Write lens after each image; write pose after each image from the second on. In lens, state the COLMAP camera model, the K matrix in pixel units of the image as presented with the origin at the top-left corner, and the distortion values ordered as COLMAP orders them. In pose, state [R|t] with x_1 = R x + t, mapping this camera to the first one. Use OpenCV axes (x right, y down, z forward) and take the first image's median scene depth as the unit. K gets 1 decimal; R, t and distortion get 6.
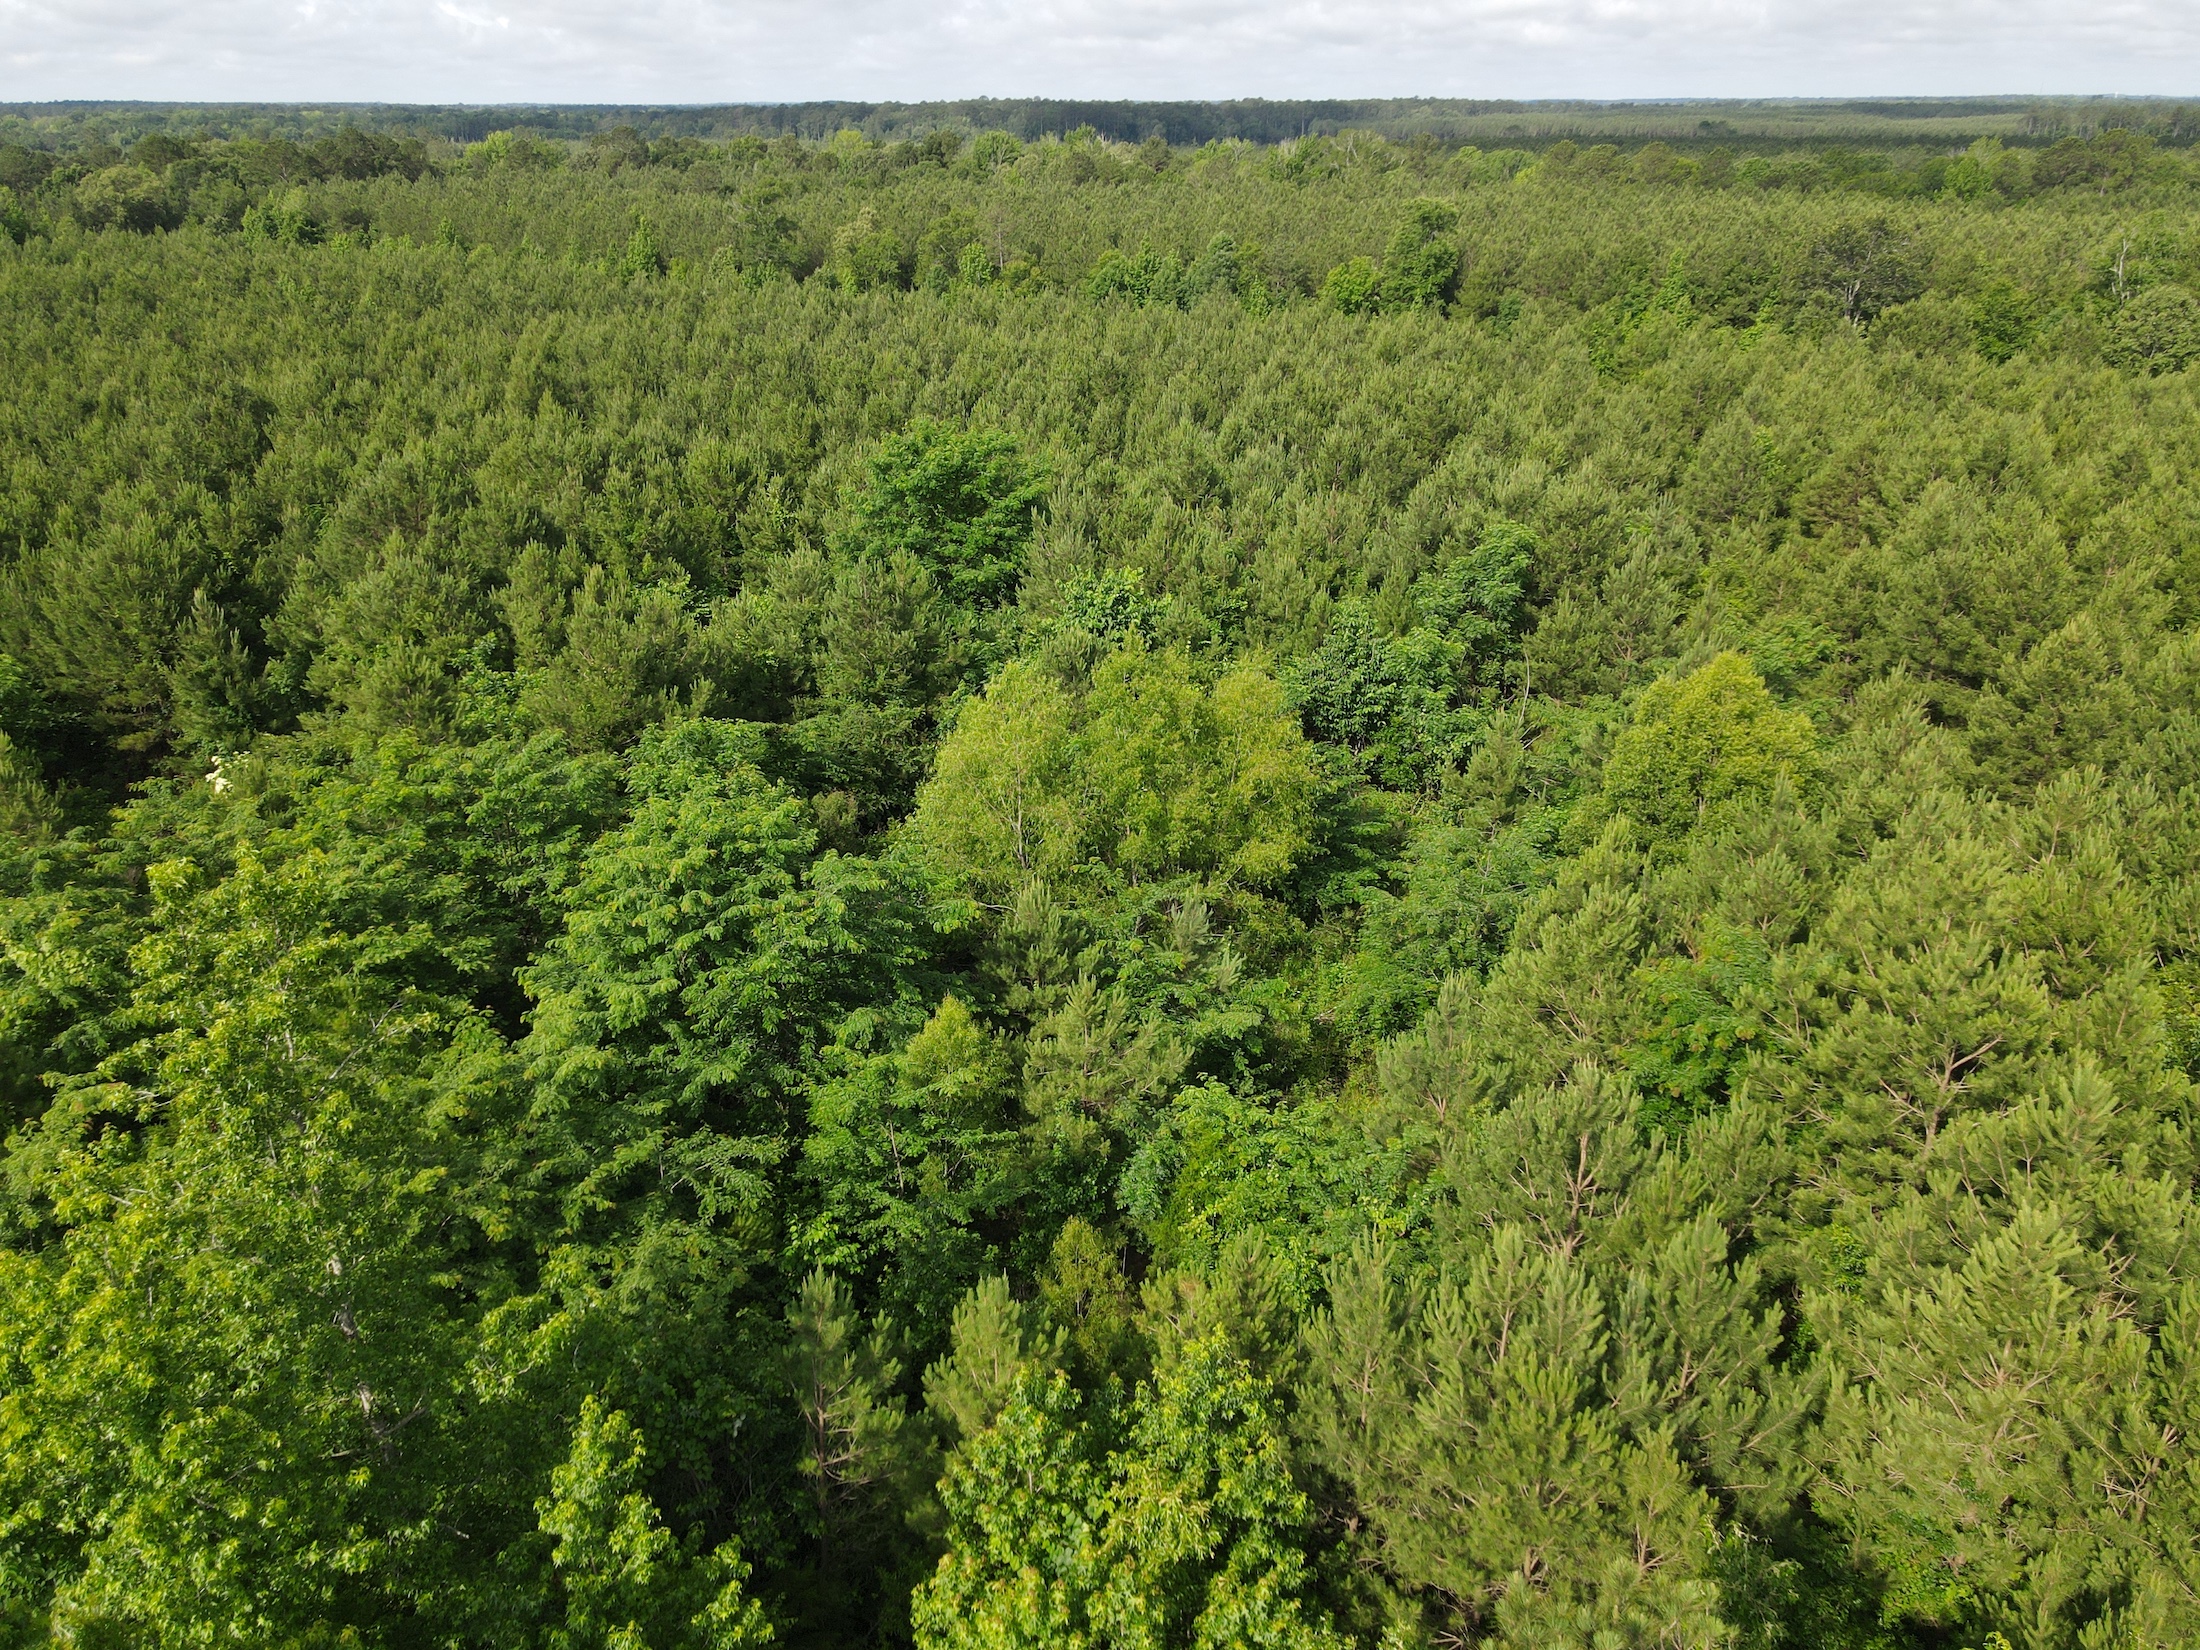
lens RADIAL K [[1597.5, 0, 1095.0], [0, 1597.5, 837.6], [0, 0, 1]] dist [0.017085, -0.000772]
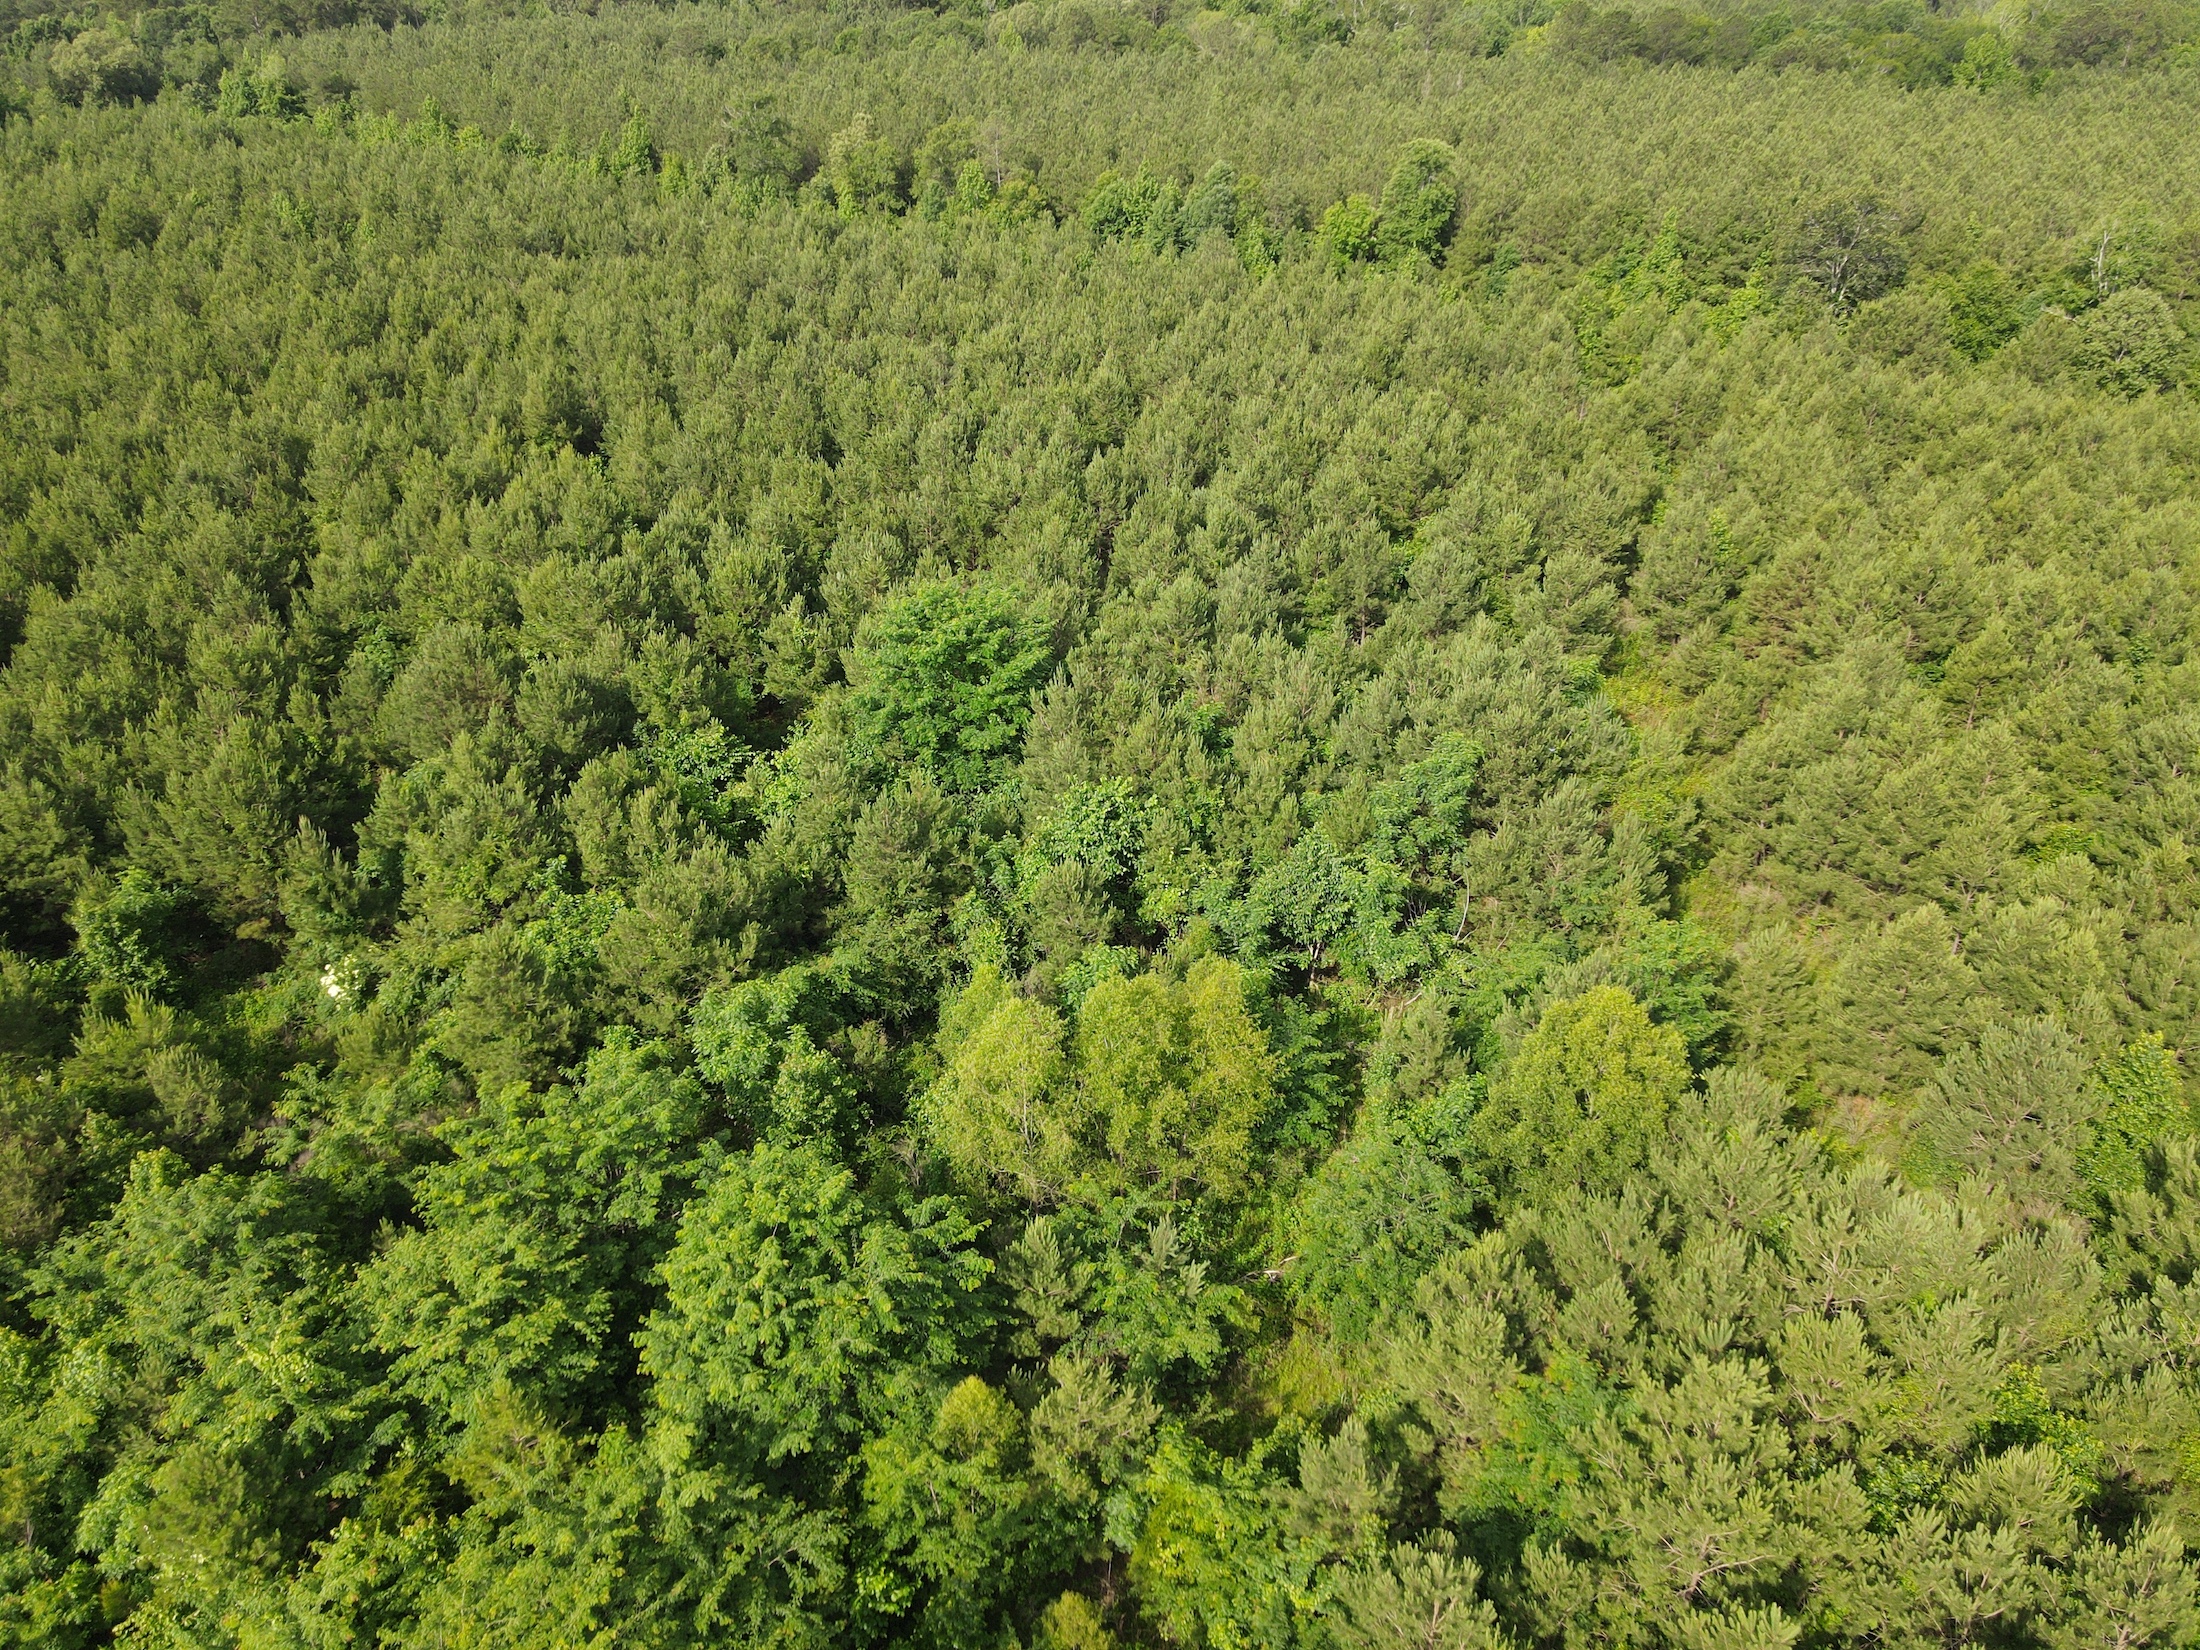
lens RADIAL K [[1597.5, 0, 1094.6], [0, 1597.5, 832.3], [0, 0, 1]] dist [0.017085, -0.000772]
pose [[0.999951, -0.008059, -0.005774, 0.008772], [0.008748, 0.991302, 0.131319, -0.242333], [0.004666, -0.131363, 0.991323, -0.106298]]
